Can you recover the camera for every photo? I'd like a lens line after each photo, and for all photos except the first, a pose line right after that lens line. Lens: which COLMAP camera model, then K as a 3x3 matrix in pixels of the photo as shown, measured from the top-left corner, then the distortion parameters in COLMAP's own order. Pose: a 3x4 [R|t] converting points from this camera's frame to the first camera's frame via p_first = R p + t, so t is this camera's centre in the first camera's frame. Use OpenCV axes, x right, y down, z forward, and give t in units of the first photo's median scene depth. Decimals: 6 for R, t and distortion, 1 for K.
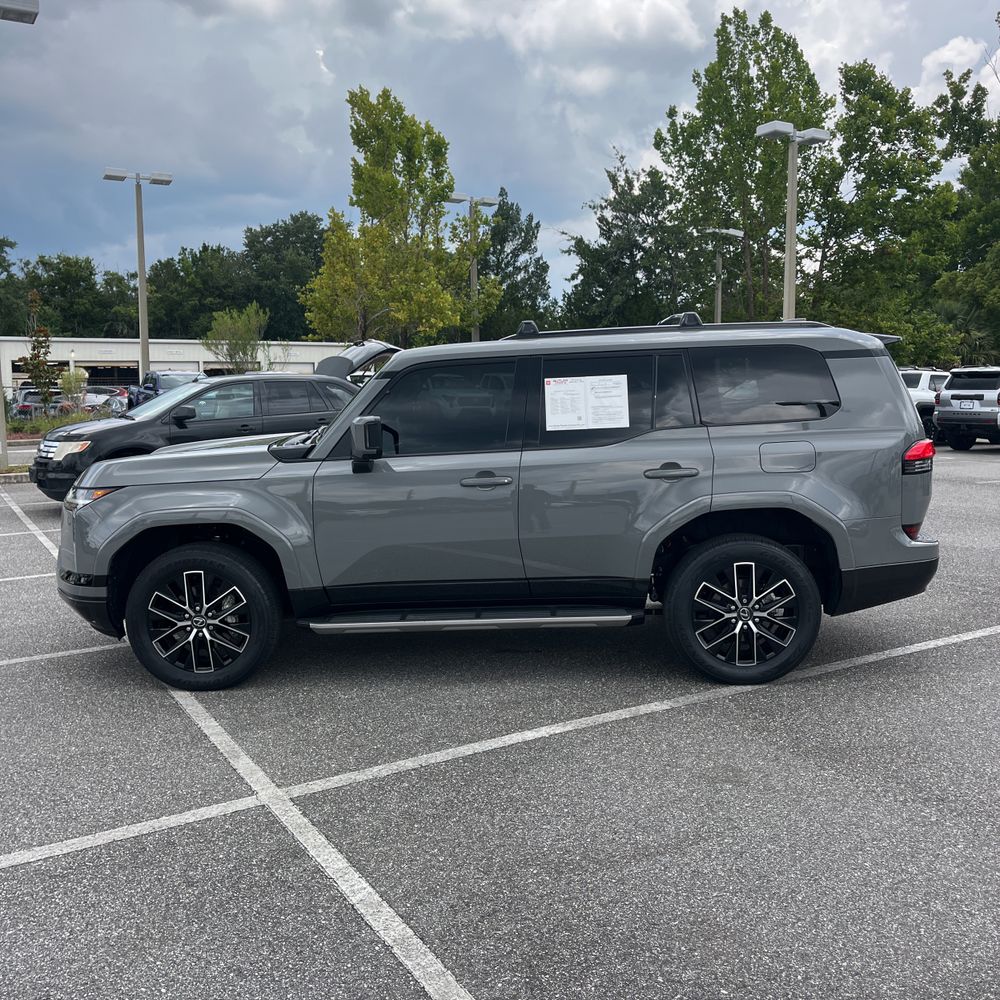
lens RADIAL K [[1016.9, 0, 483.8], [0, 1016.9, 494.5], [0, 0, 1]] dist [0.019937, 0.000000]
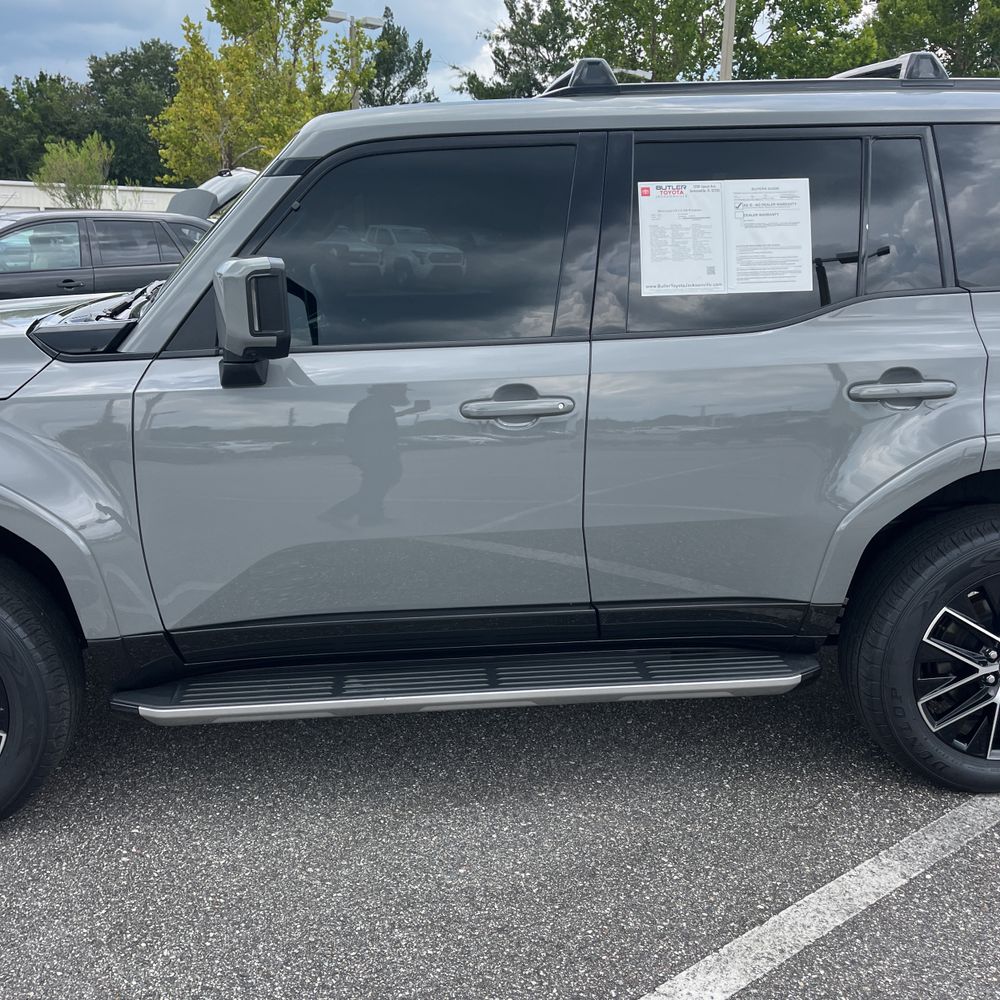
lens RADIAL K [[1016.9, 0, 488.6], [0, 1016.9, 499.4], [0, 0, 1]] dist [0.019937, 0.000000]
pose [[0.992162, -0.012156, 0.124362, -0.065123], [-0.005040, 0.990555, 0.137026, -0.032535], [-0.124853, -0.136579, 0.982730, 0.508787]]
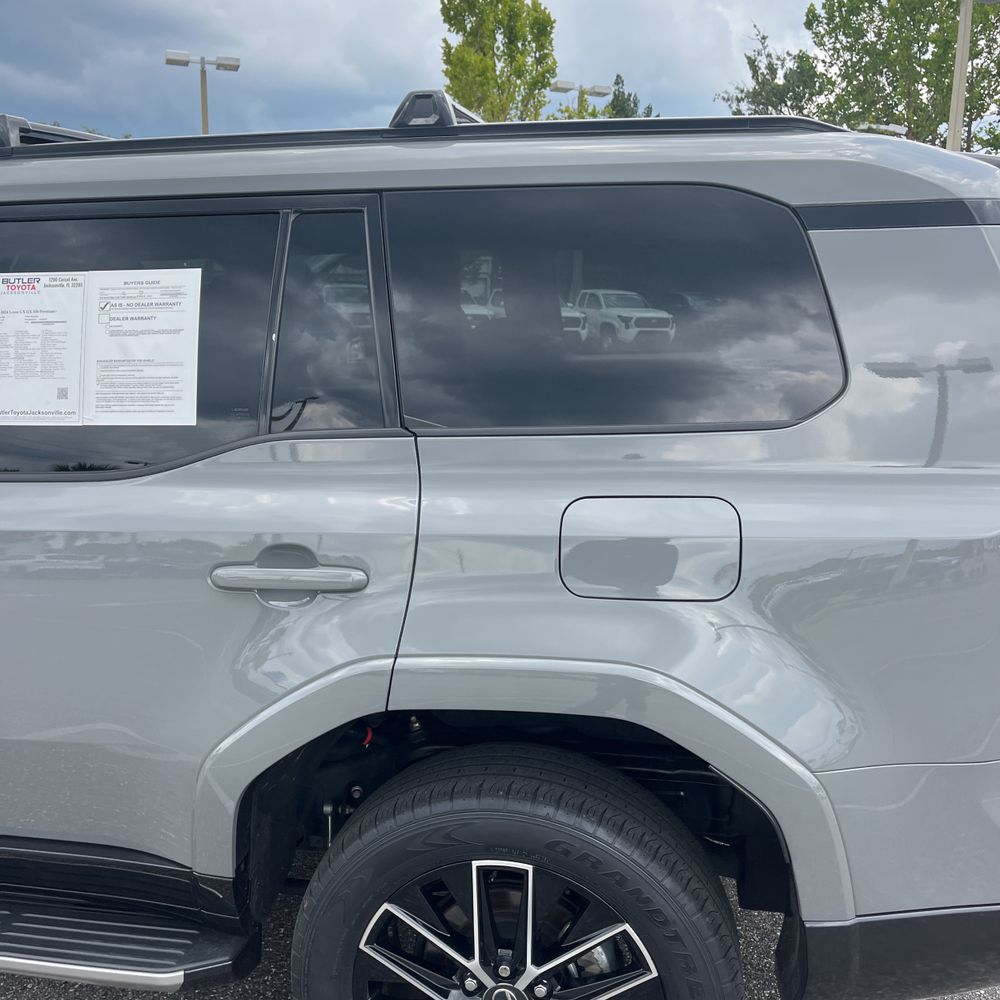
lens RADIAL K [[1016.9, 0, 485.8], [0, 1016.9, 500.8], [0, 0, 1]] dist [0.019937, 0.000000]
pose [[0.990011, 0.047996, -0.132571, 0.270316], [-0.036633, 0.995547, 0.086854, -0.070819], [0.136149, -0.081130, 0.987361, 0.645791]]
